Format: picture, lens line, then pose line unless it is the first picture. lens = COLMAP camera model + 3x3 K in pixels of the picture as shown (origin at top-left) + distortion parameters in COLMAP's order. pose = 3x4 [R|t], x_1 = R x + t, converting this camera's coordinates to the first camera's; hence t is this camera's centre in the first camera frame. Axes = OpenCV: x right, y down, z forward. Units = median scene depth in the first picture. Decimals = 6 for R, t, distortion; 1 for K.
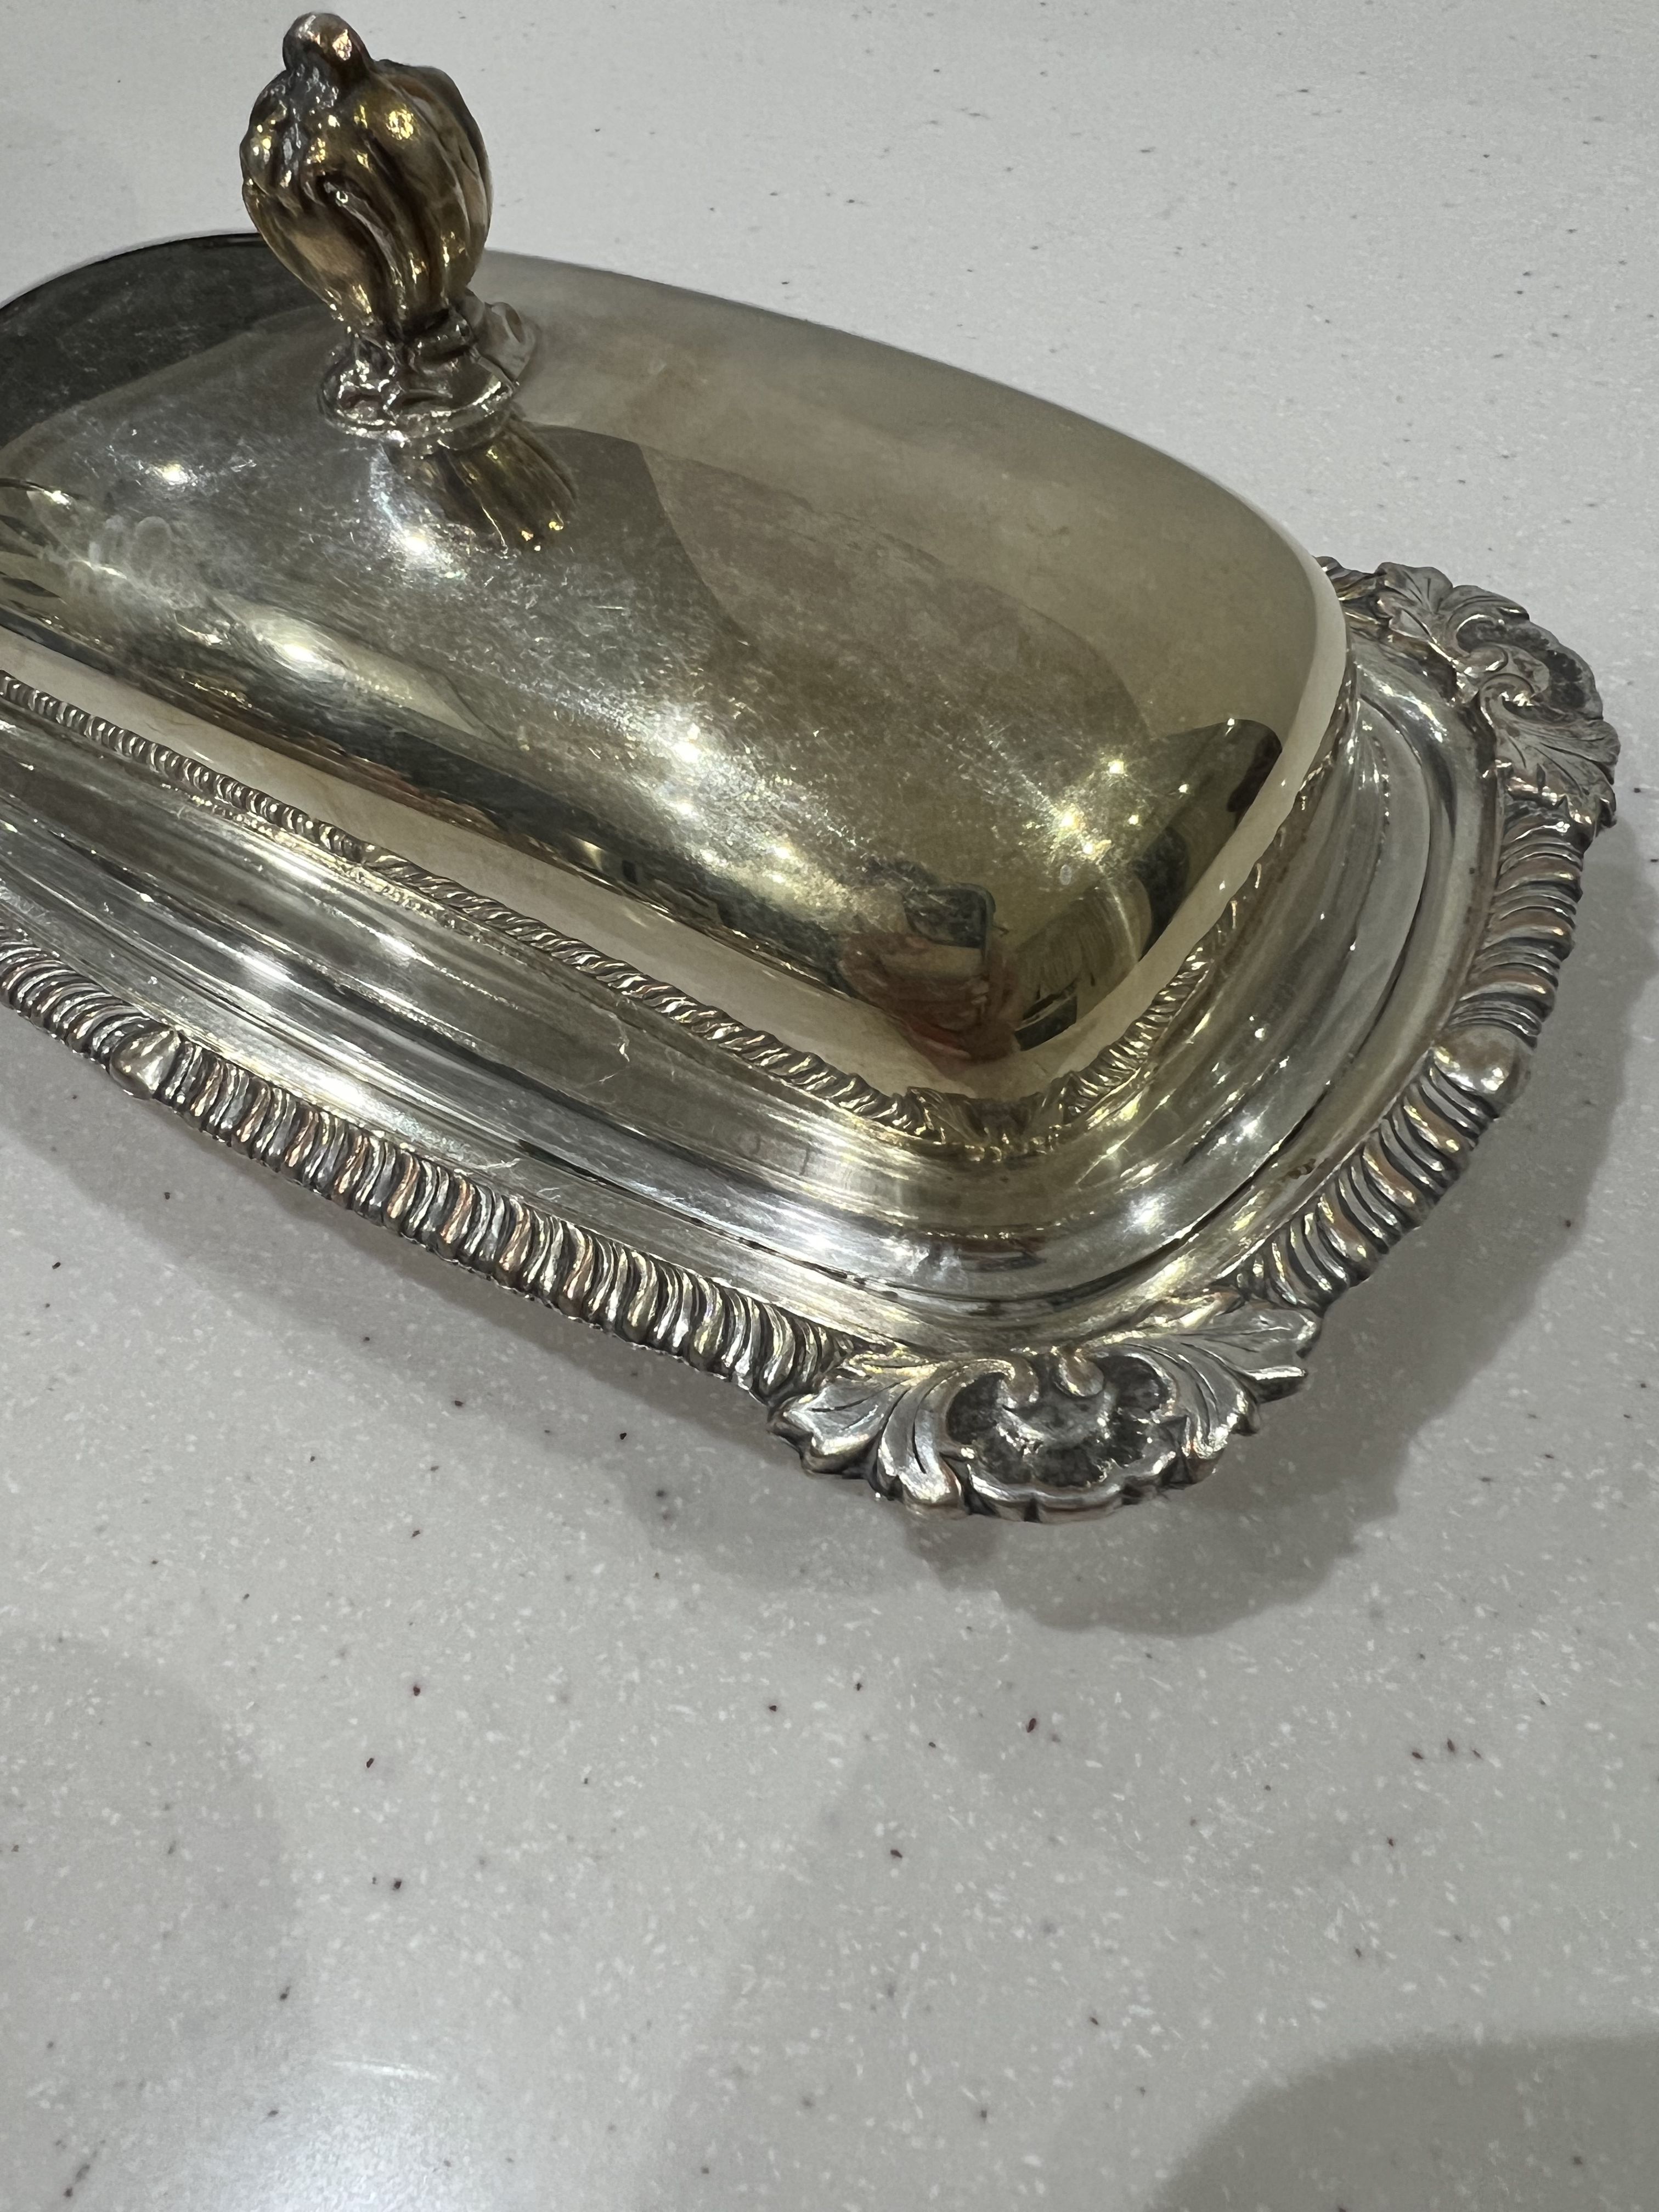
lens RADIAL K [[1665.2, 0, 692.8], [0, 1665.2, 1015.4], [0, 0, 1]] dist [-0.003814, -0.001060]
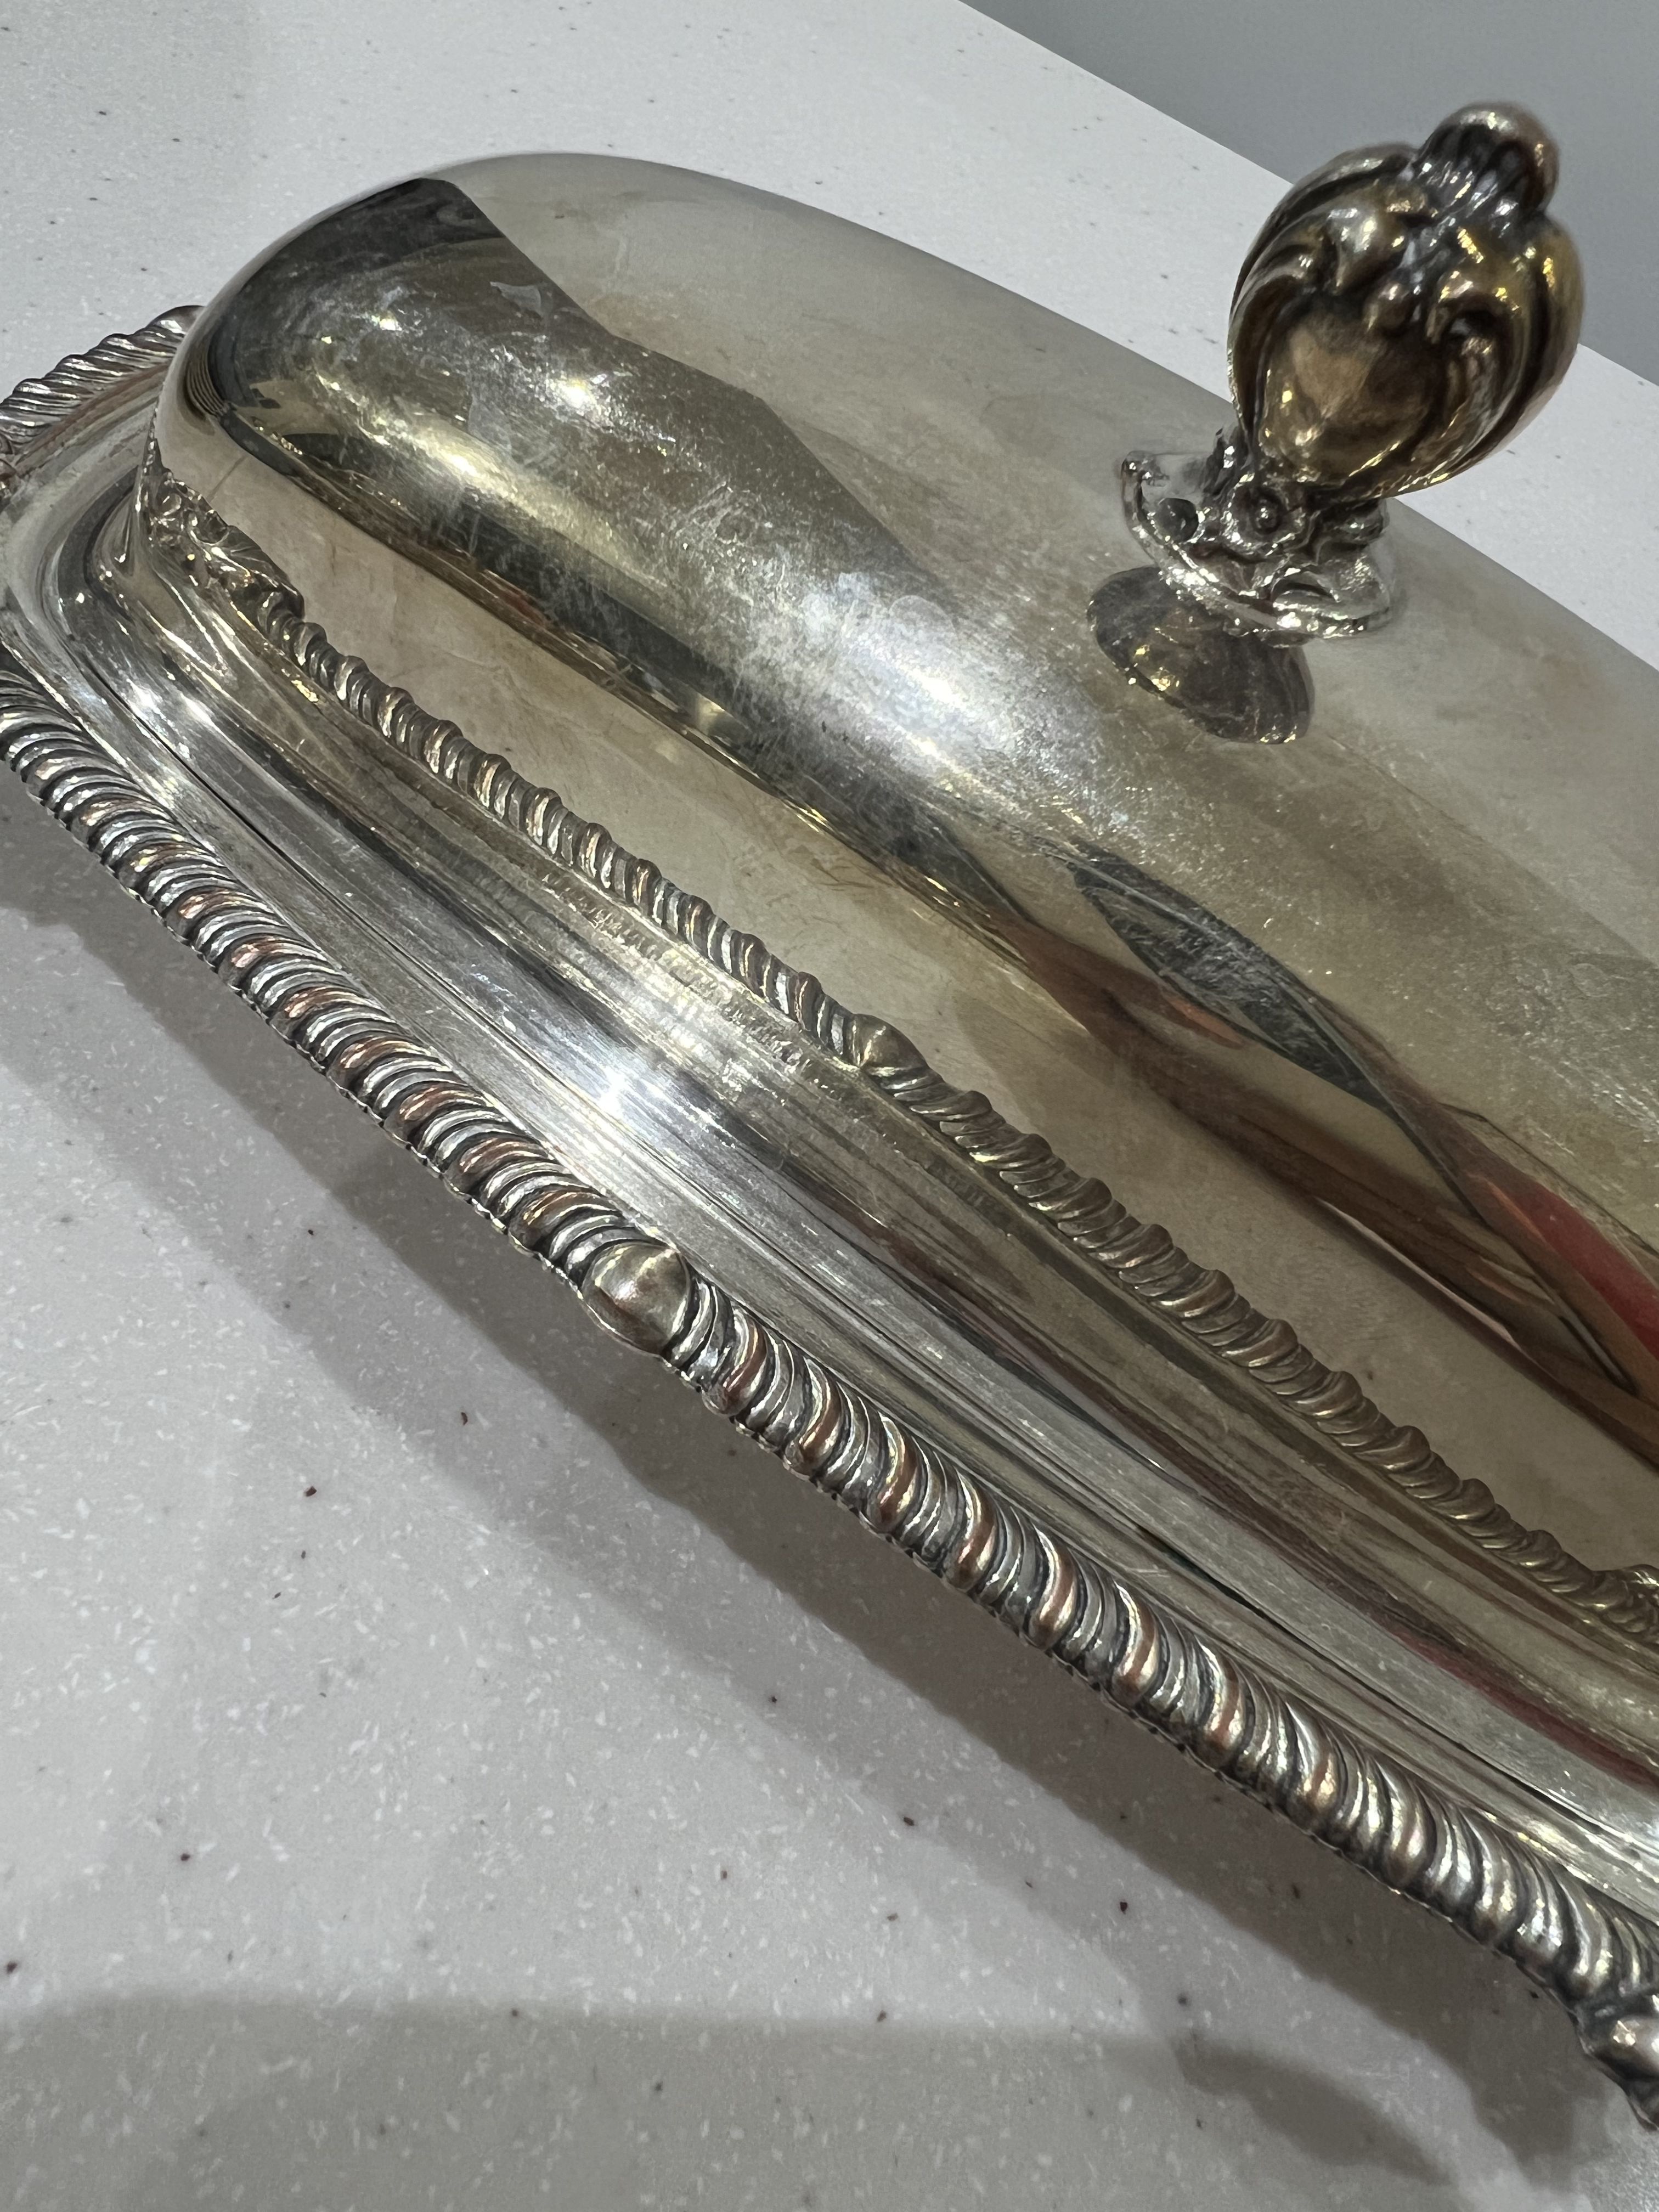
lens RADIAL K [[1665.2, 0, 692.8], [0, 1665.2, 1015.4], [0, 0, 1]] dist [-0.003814, -0.001060]
pose [[0.913886, 0.268717, 0.304309, -0.645380], [-0.263980, 0.962817, -0.057437, -0.061501], [-0.308428, -0.027841, 0.950840, 0.357830]]
